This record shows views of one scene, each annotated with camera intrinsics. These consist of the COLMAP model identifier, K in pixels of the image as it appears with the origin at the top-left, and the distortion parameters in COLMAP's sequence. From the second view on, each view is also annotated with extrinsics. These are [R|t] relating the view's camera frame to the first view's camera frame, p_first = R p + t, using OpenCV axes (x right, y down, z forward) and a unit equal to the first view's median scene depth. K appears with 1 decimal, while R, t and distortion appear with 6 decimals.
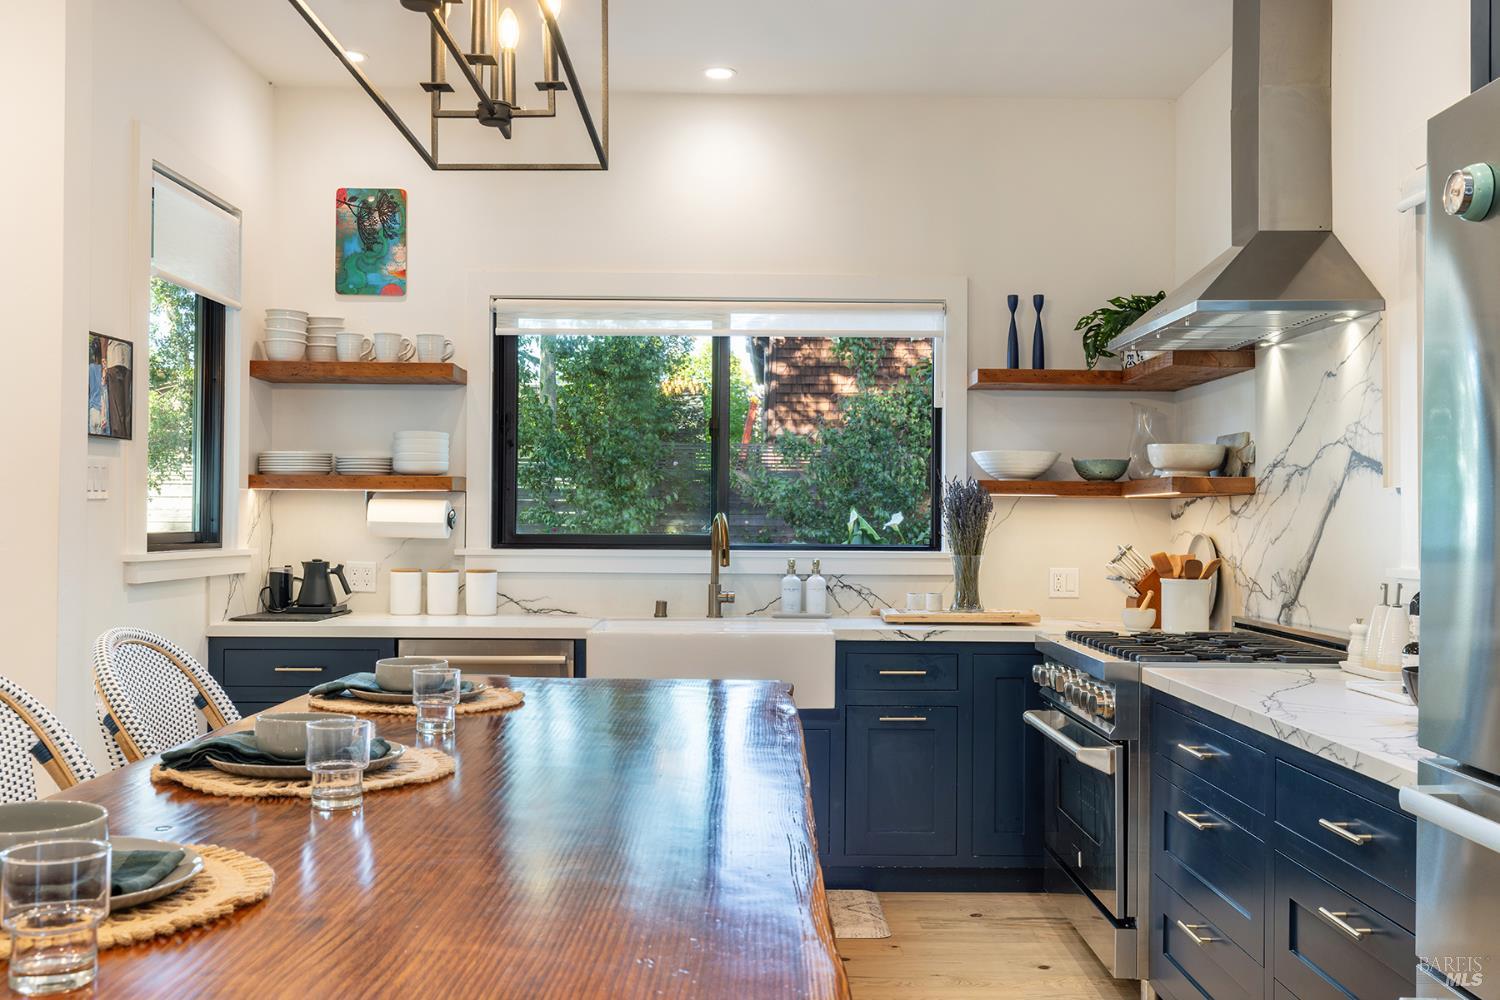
lens RADIAL K [[1444.0, 0, 756.3], [0, 1444.0, 507.1], [0, 0, 1]] dist [0.011935, 0.000000]
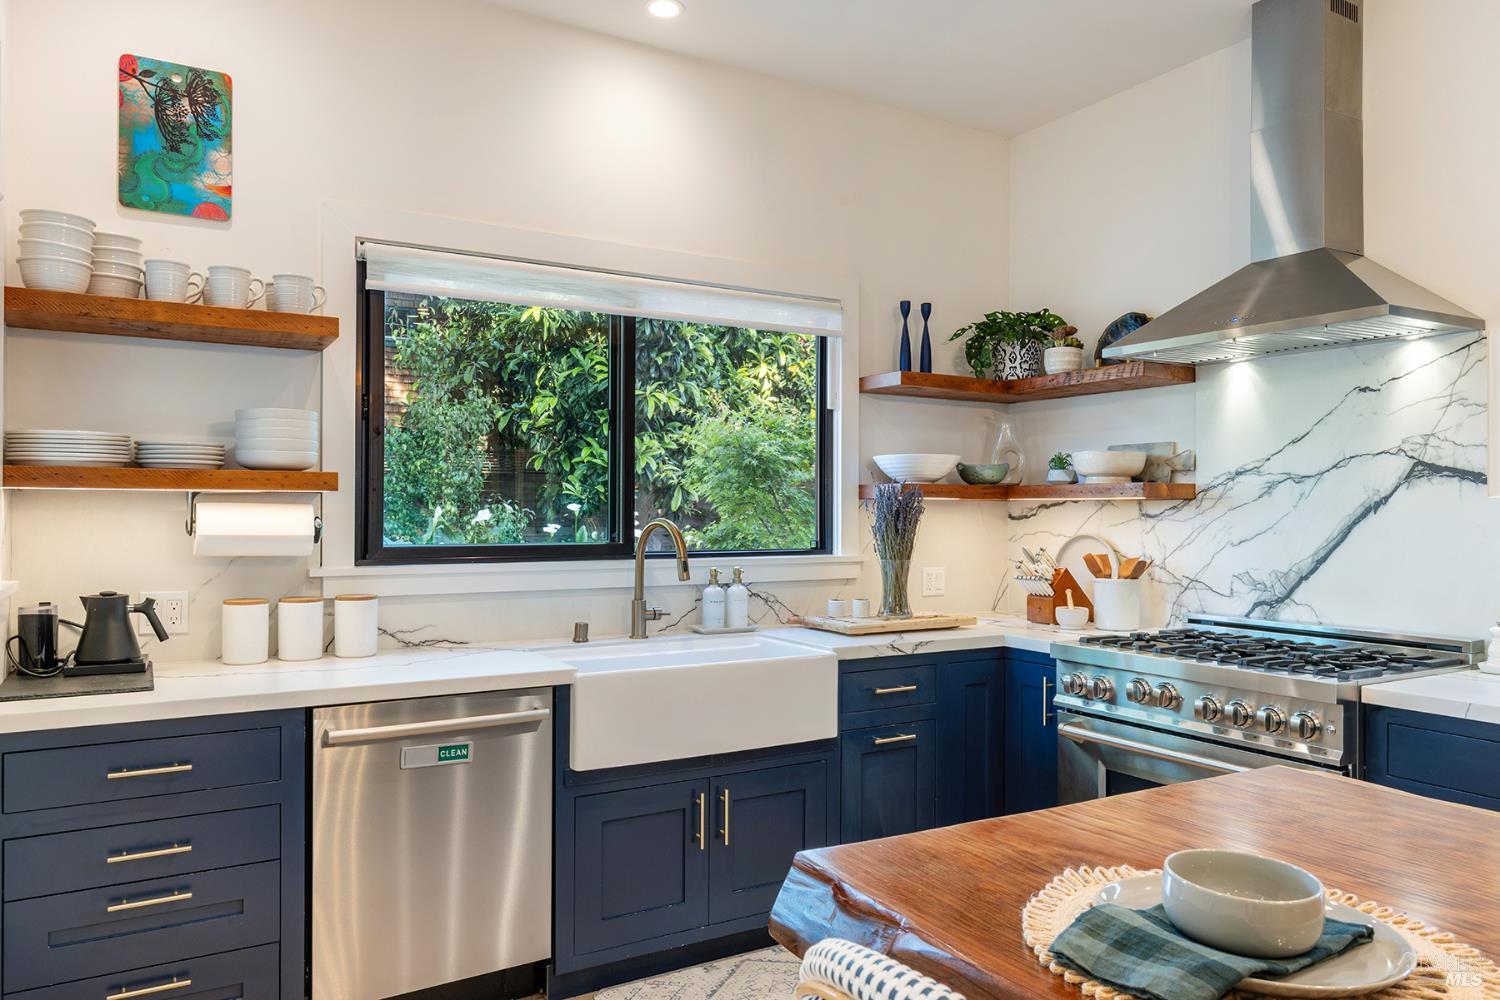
lens RADIAL K [[1067.6, 0, 766.0], [0, 1067.6, 499.3], [0, 0, 1]] dist [-0.001151, 0.007952]
pose [[0.857574, 0.000562, 0.514361, -0.296128], [-0.001016, 0.999999, 0.000600, -0.007771], [-0.514360, -0.001037, 0.857574, 0.413349]]
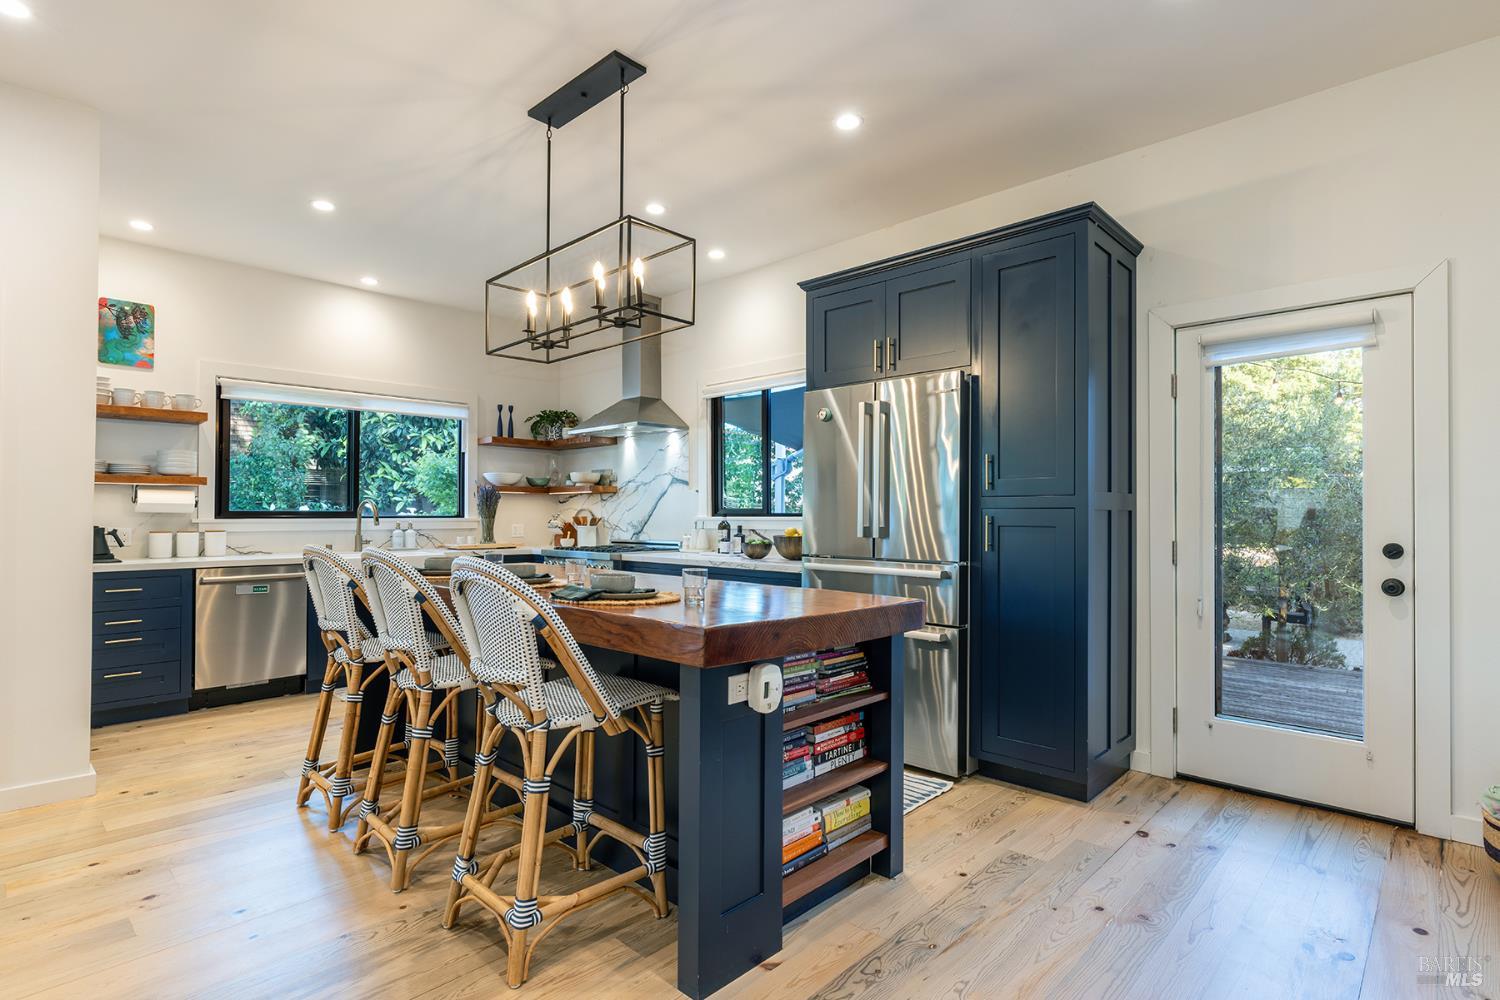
lens RADIAL K [[752.3, 0, 763.7], [0, 752.3, 500.4], [0, 0, 1]] dist [0.009081, -0.001266]
pose [[0.694675, 0.006317, 0.719296, -0.392150], [-0.000135, 0.999963, -0.008652, 0.014511], [-0.719324, 0.005913, 0.694650, -0.123738]]
